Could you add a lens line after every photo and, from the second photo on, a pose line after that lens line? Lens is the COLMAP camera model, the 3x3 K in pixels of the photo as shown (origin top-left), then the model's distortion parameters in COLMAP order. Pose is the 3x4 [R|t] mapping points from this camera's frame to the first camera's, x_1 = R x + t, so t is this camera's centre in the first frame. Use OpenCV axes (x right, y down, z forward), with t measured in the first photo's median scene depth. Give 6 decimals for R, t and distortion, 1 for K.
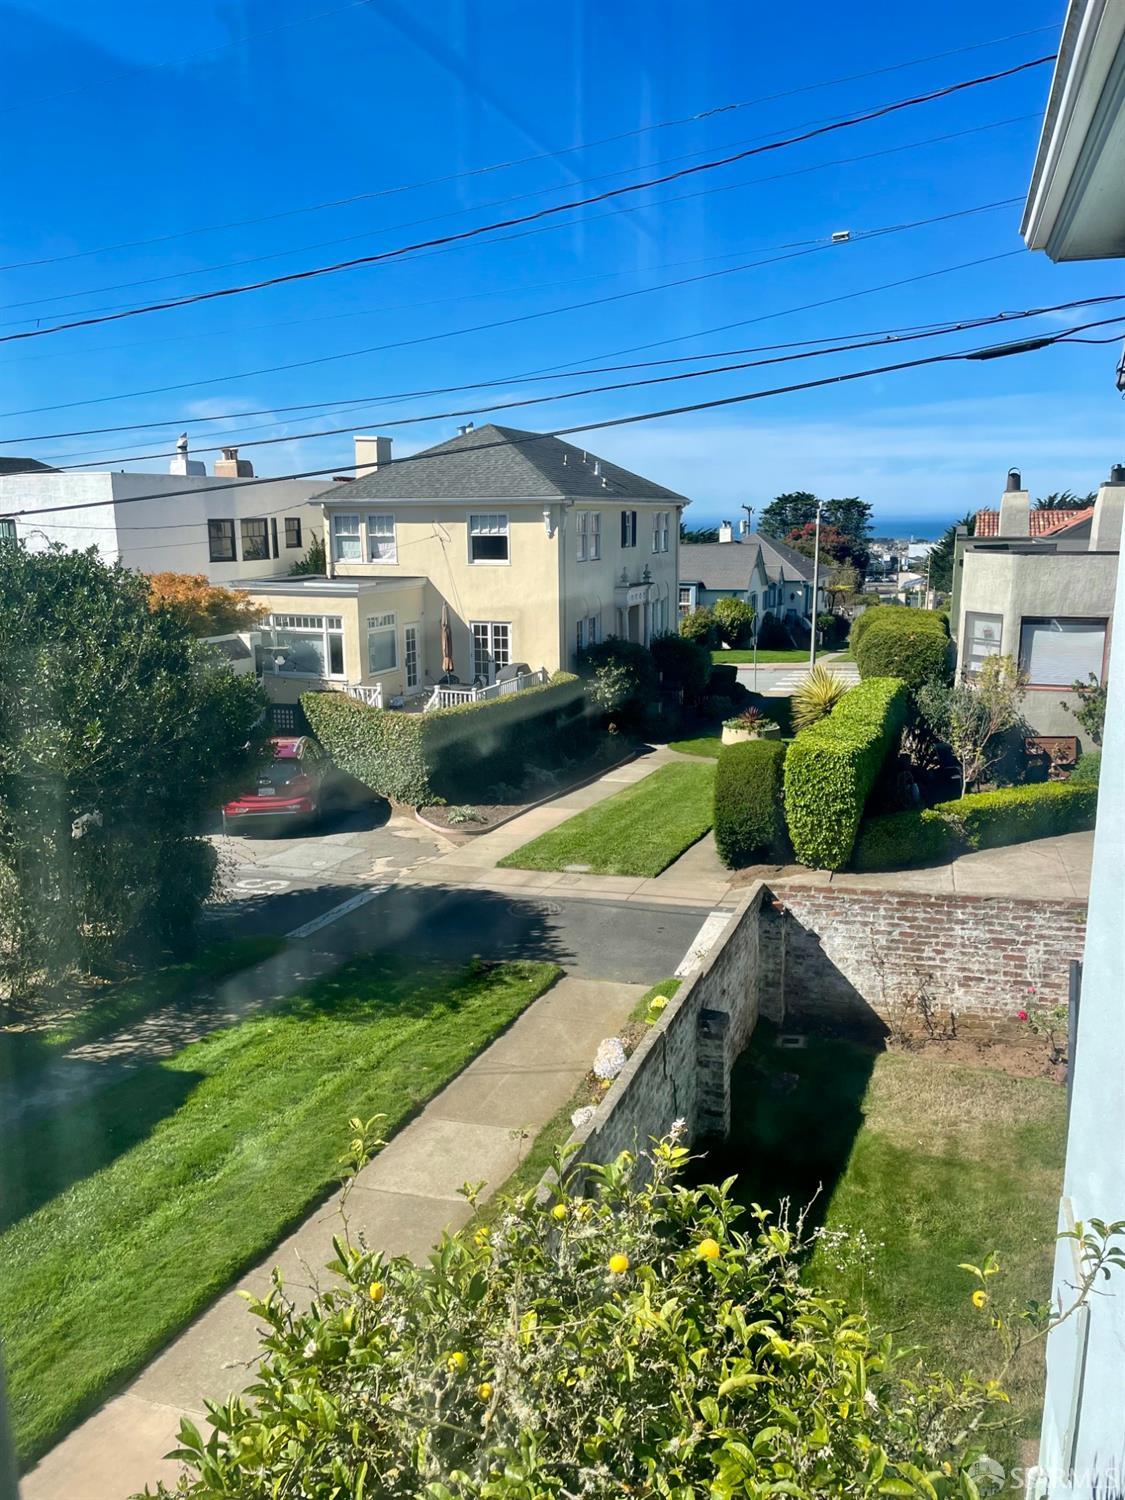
lens RADIAL K [[1128.9, 0, 562.3], [0, 1128.9, 758.7], [0, 0, 1]] dist [0.088593, -0.082299]
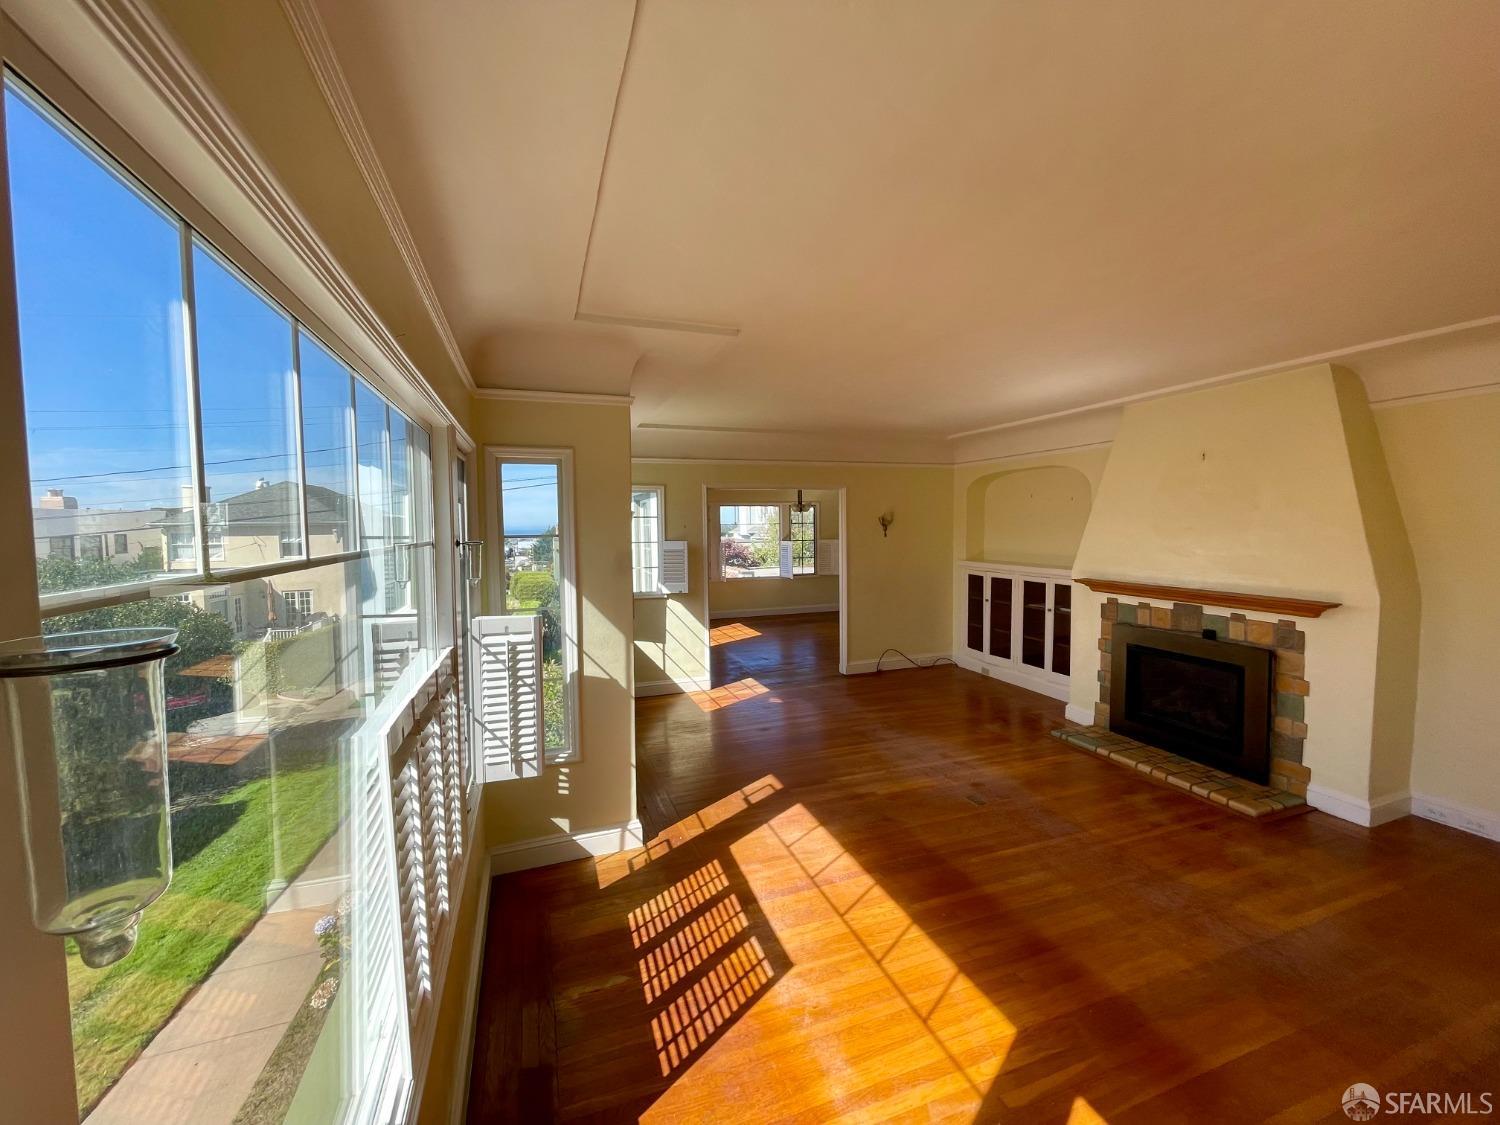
lens RADIAL K [[603.9, 0, 744.8], [0, 603.9, 556.4], [0, 0, 1]] dist [-0.000966, 0.002692]
pose [[0.794044, -0.035906, 0.606799, -0.078732], [0.132261, 0.984543, -0.114816, 0.026288], [-0.593297, 0.171425, 0.786519, -0.159514]]
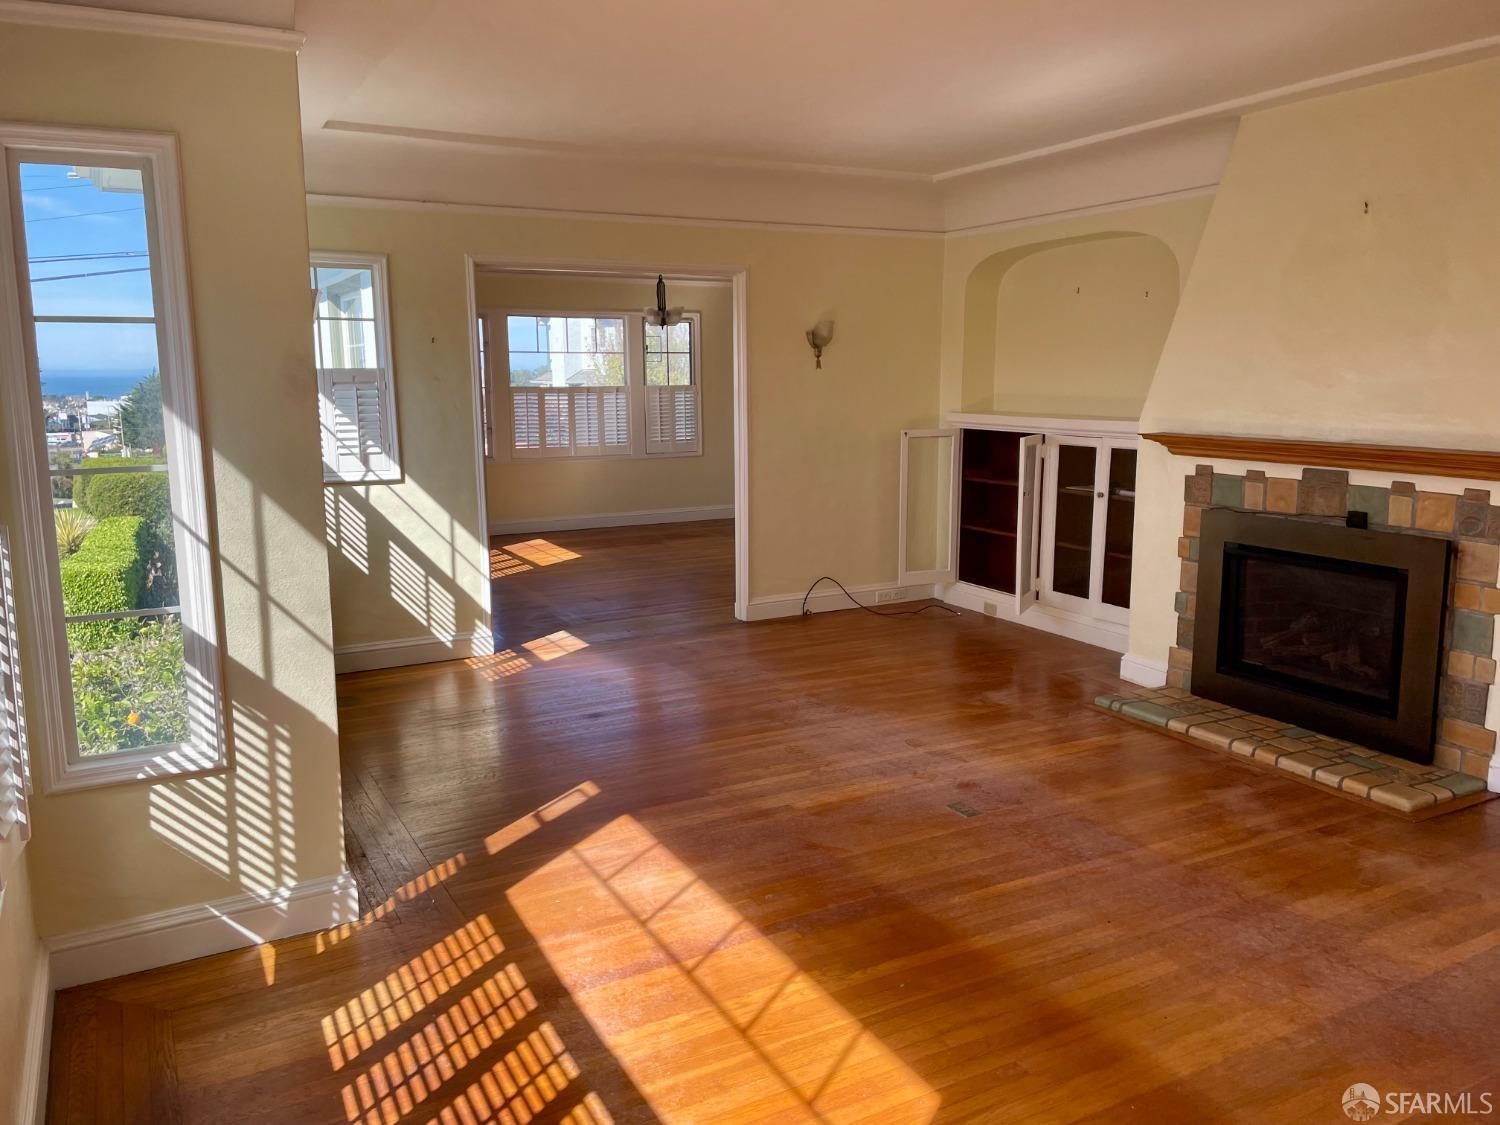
lens RADIAL K [[1128.9, 0, 741.4], [0, 1128.9, 553.9], [0, 0, 1]] dist [0.088593, -0.082299]
pose [[0.691440, -0.115426, 0.713154, -0.077896], [0.152247, 0.988265, 0.012342, 0.031733], [-0.706210, 0.100042, 0.700899, -0.159877]]
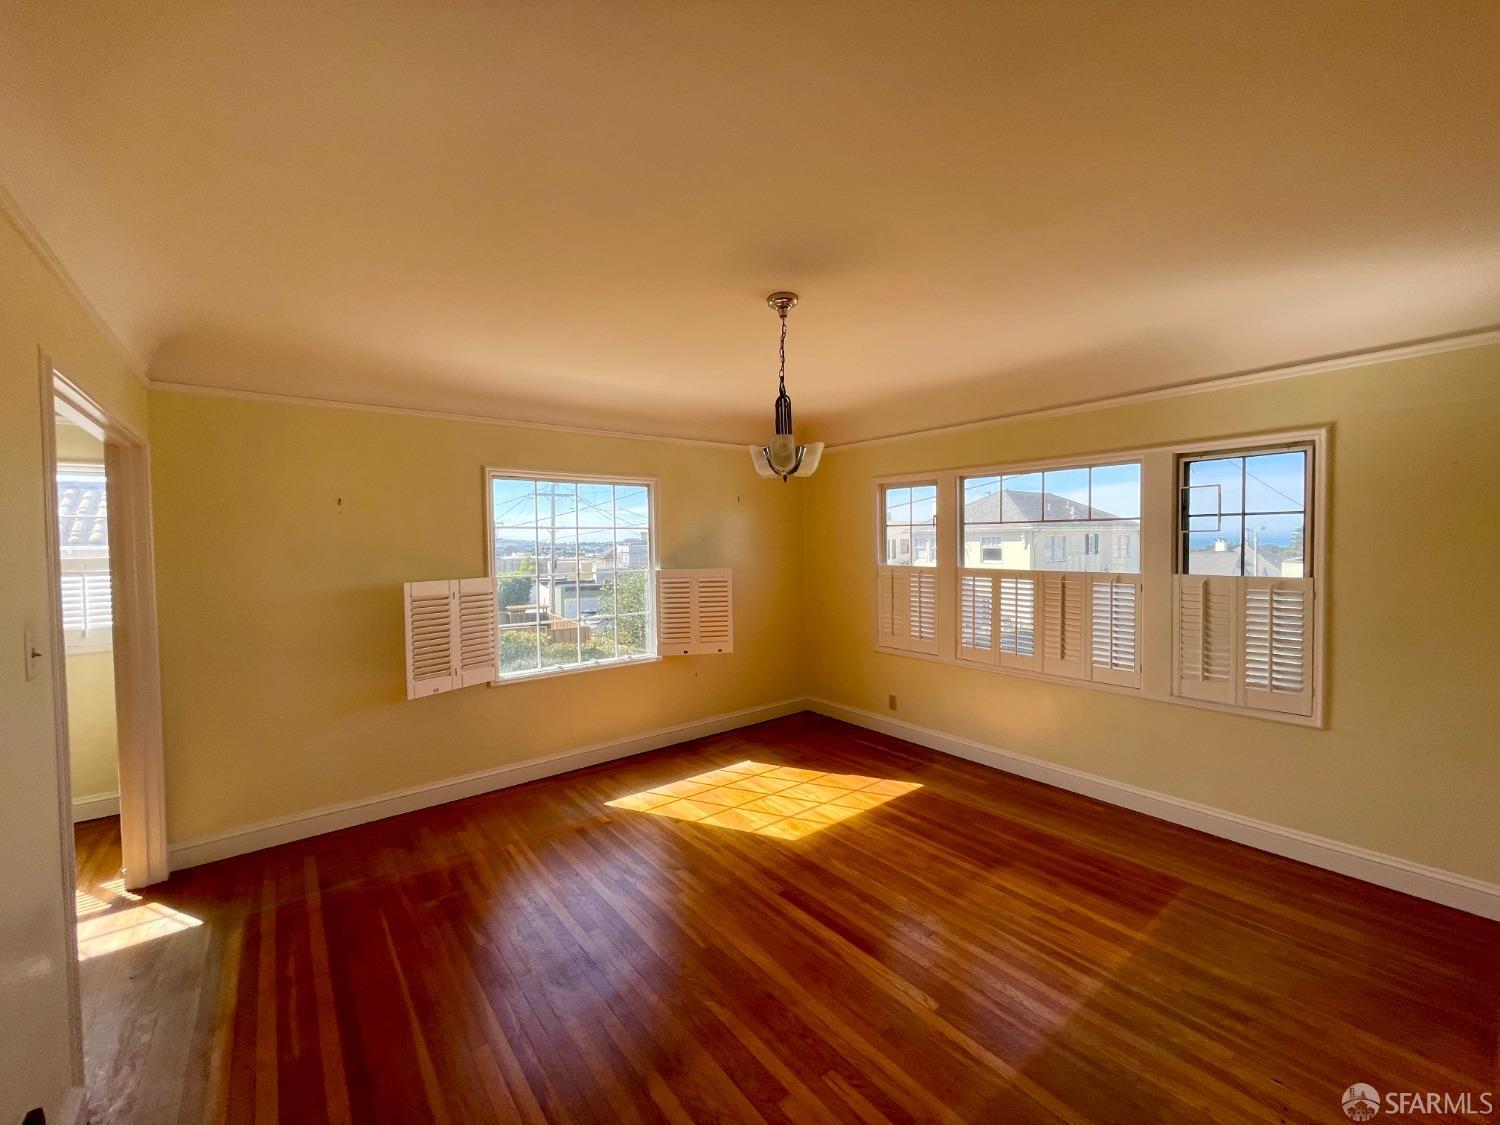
lens RADIAL K [[603.9, 0, 754.0], [0, 603.9, 563.8], [0, 0, 1]] dist [-0.000966, 0.002692]
pose [[0.841838, 0.017714, -0.539440, 0.141809], [-0.105385, 0.985619, -0.132097, 0.001397], [0.529342, 0.168053, 0.831598, -0.031436]]
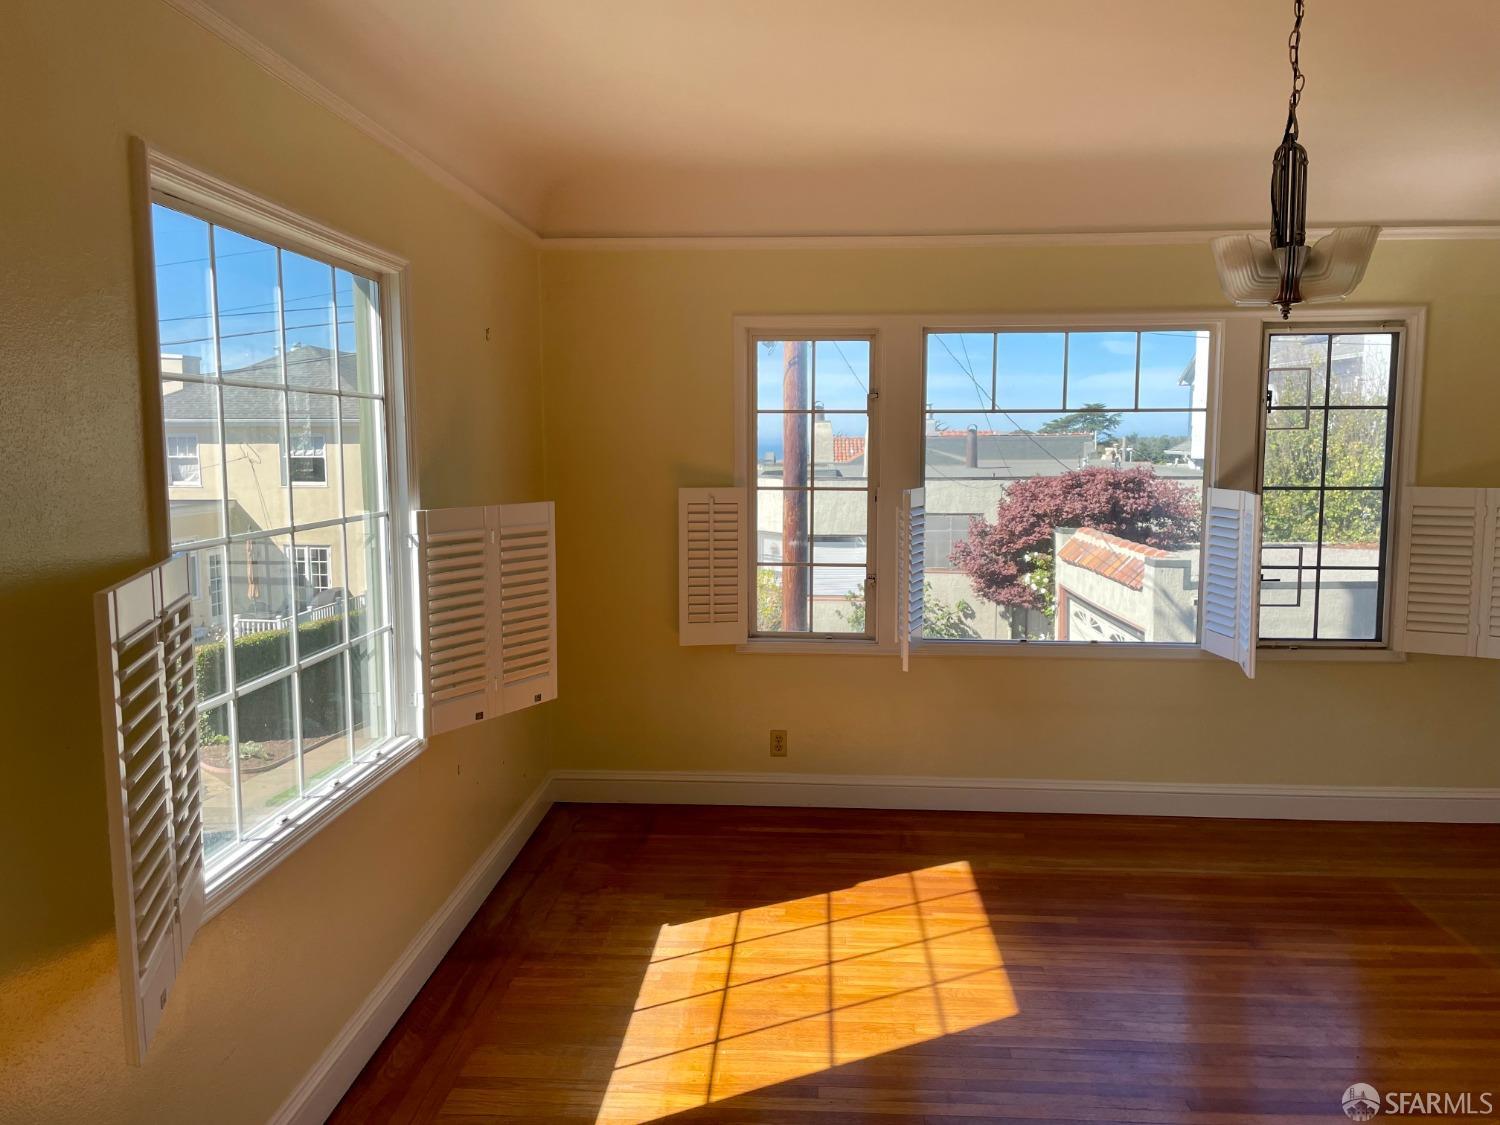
lens RADIAL K [[1128.9, 0, 763.2], [0, 1128.9, 554.8], [0, 0, 1]] dist [0.088593, -0.082299]
pose [[0.963406, -0.020825, 0.267235, 0.049934], [0.049070, 0.993831, -0.099455, 0.001807], [-0.263515, 0.108929, 0.958485, -0.028790]]
